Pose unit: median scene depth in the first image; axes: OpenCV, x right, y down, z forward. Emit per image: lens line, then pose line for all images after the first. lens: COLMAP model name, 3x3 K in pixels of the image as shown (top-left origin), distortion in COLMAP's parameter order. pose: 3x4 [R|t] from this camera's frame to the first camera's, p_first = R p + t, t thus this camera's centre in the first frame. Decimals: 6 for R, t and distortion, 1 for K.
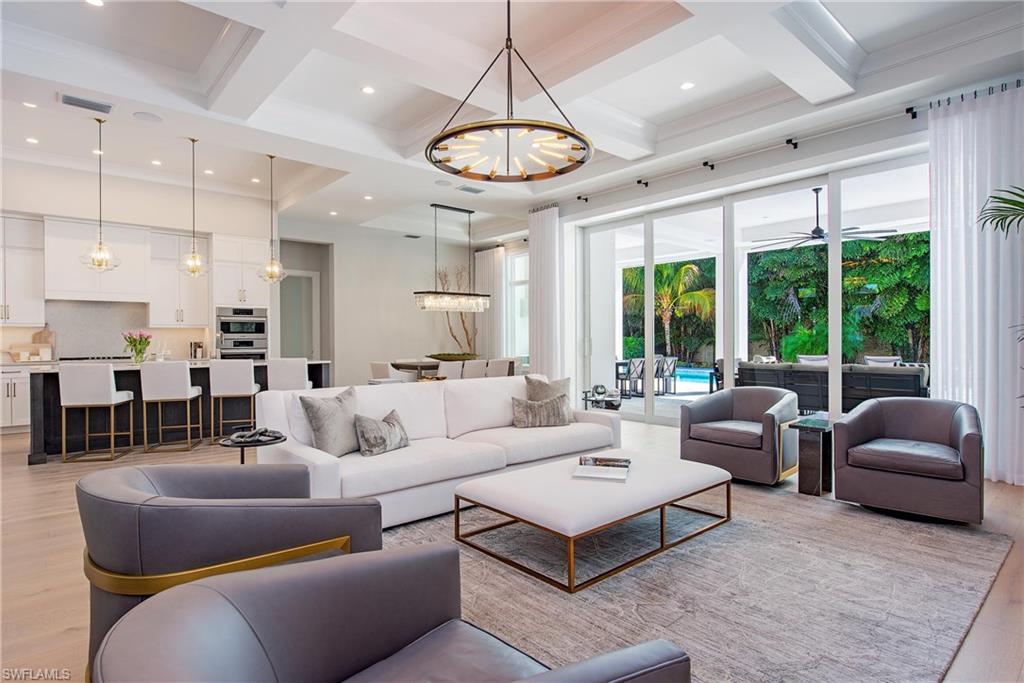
lens RADIAL K [[539.9, 0, 512.0], [0, 539.9, 341.5], [0, 0, 1]] dist [-0.000206, -0.000302]
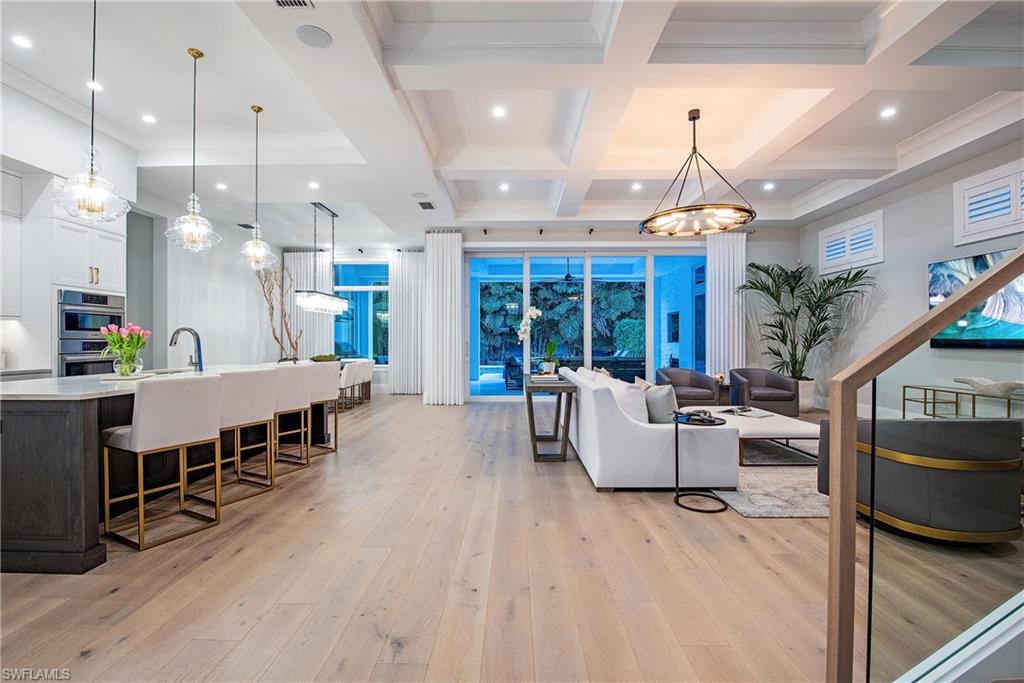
lens RADIAL K [[437.5, 0, 512.0], [0, 437.5, 341.5], [0, 0, 1]] dist [-0.002740, -0.000275]
pose [[0.665985, 0.004351, 0.745952, -0.562119], [-0.001083, 0.999988, -0.004866, 0.001246], [-0.745964, 0.002433, 0.665982, 0.243838]]
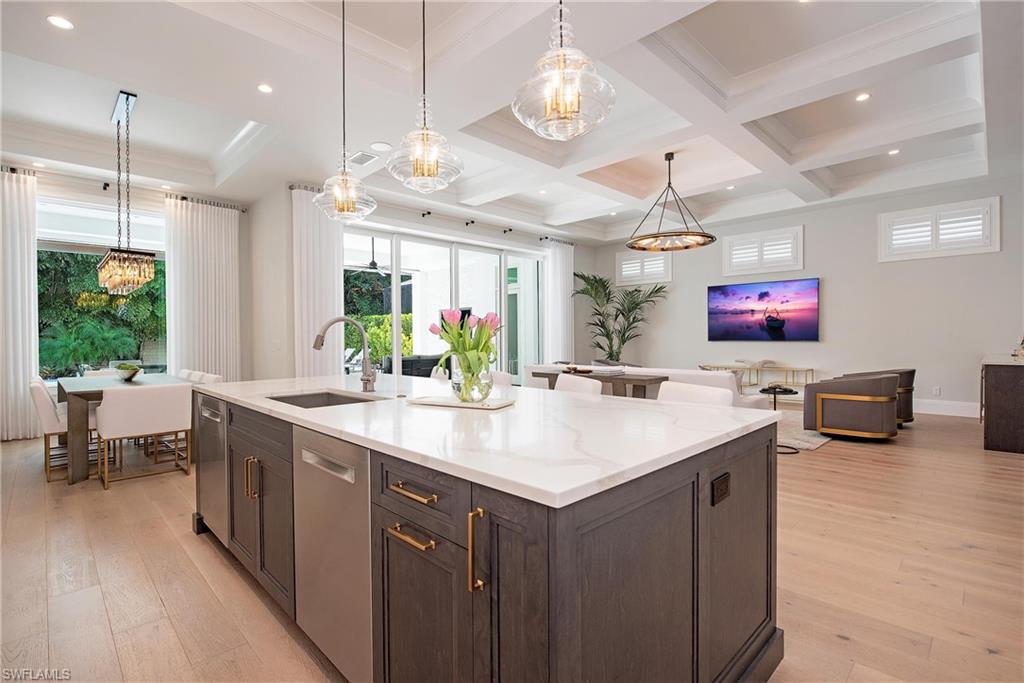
lens RADIAL K [[477.9, 0, 512.0], [0, 477.9, 341.5], [0, 0, 1]] dist [-0.005727, -0.000917]
pose [[-0.053985, -0.002835, 0.998538, -0.741301], [0.010851, 0.999935, 0.003426, 0.000630], [-0.998483, 0.011021, -0.053950, 0.737131]]
